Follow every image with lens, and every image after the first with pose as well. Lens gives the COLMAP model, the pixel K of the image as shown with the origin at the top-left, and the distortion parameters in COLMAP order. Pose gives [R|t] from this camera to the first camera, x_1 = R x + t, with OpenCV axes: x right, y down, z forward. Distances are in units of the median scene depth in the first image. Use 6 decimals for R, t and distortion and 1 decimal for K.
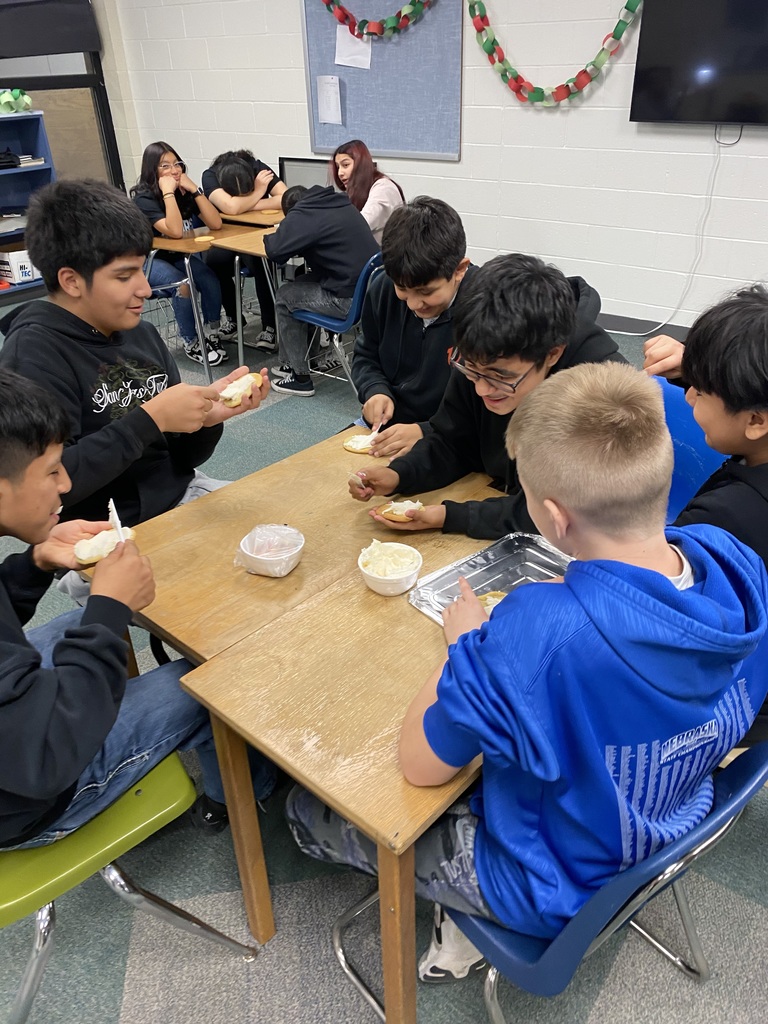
lens RADIAL K [[777.9, 0, 392.5], [0, 777.9, 502.3], [0, 0, 1]] dist [0.020698, -0.013110]
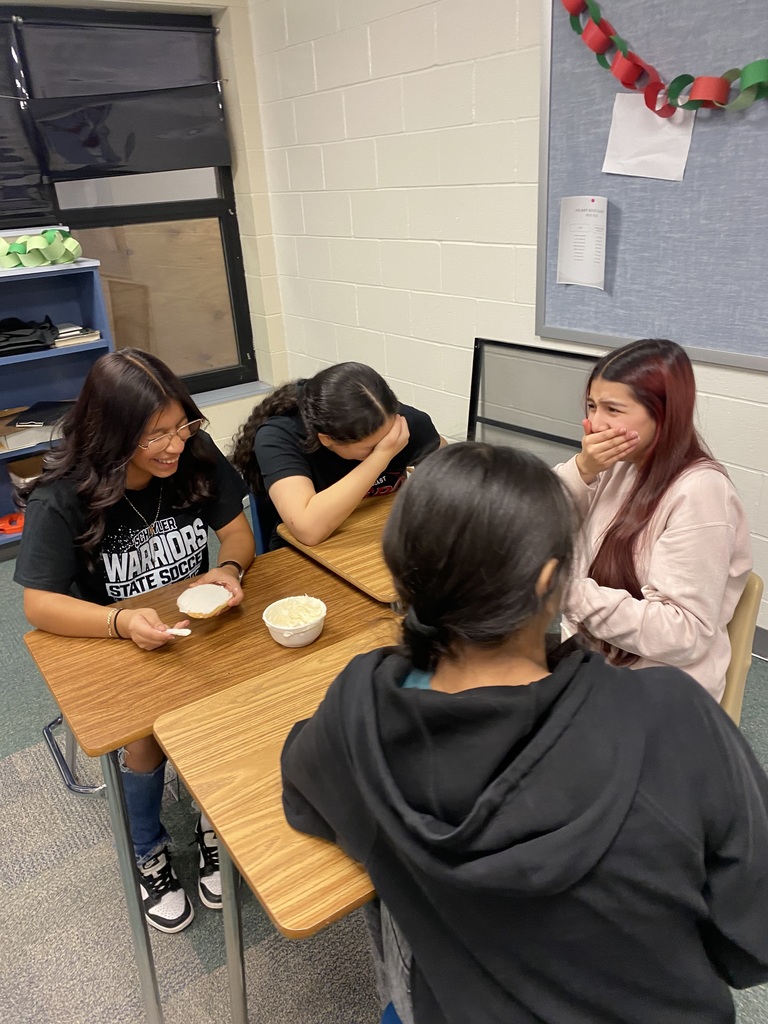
lens RADIAL K [[777.9, 0, 385.6], [0, 777.9, 516.4], [0, 0, 1]] dist [0.020698, -0.013110]
pose [[0.959524, 0.088835, -0.267249, -0.055564], [-0.114615, 0.989984, -0.082435, -0.302697], [0.257249, 0.109729, 0.960095, 0.538784]]
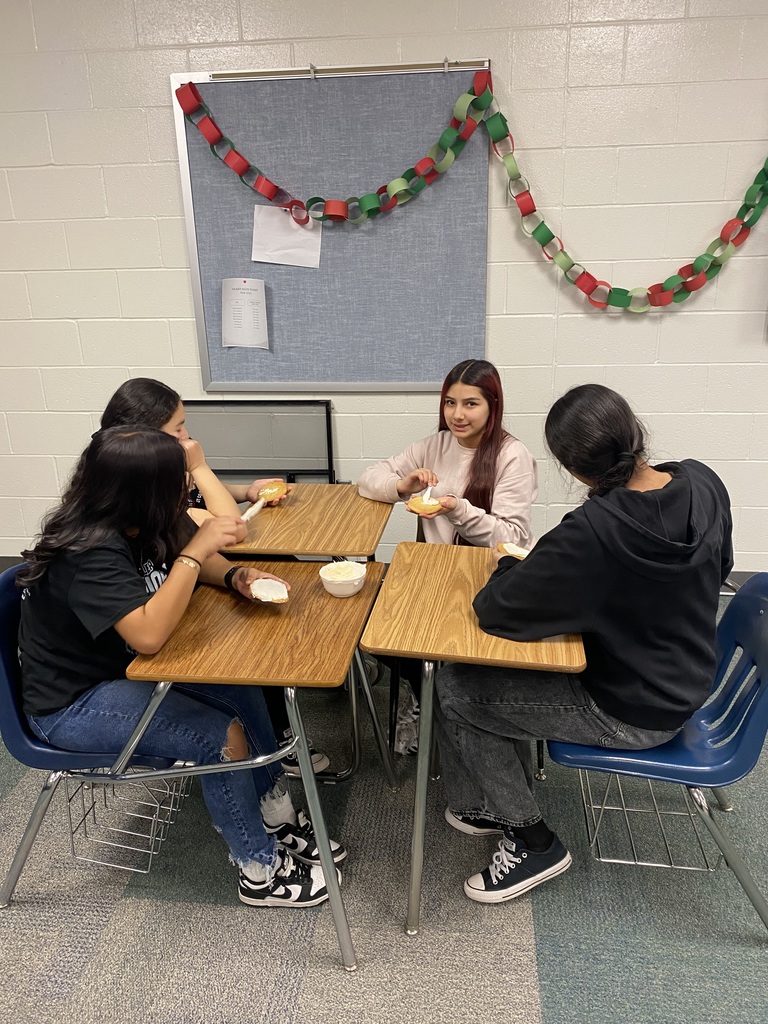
lens RADIAL K [[777.9, 0, 388.2], [0, 777.9, 507.9], [0, 0, 1]] dist [0.020698, -0.013110]
pose [[0.872972, -0.158805, 0.461196, -0.306928], [0.246216, 0.959683, -0.135598, -0.263422], [-0.421068, 0.231927, 0.876876, 0.458856]]
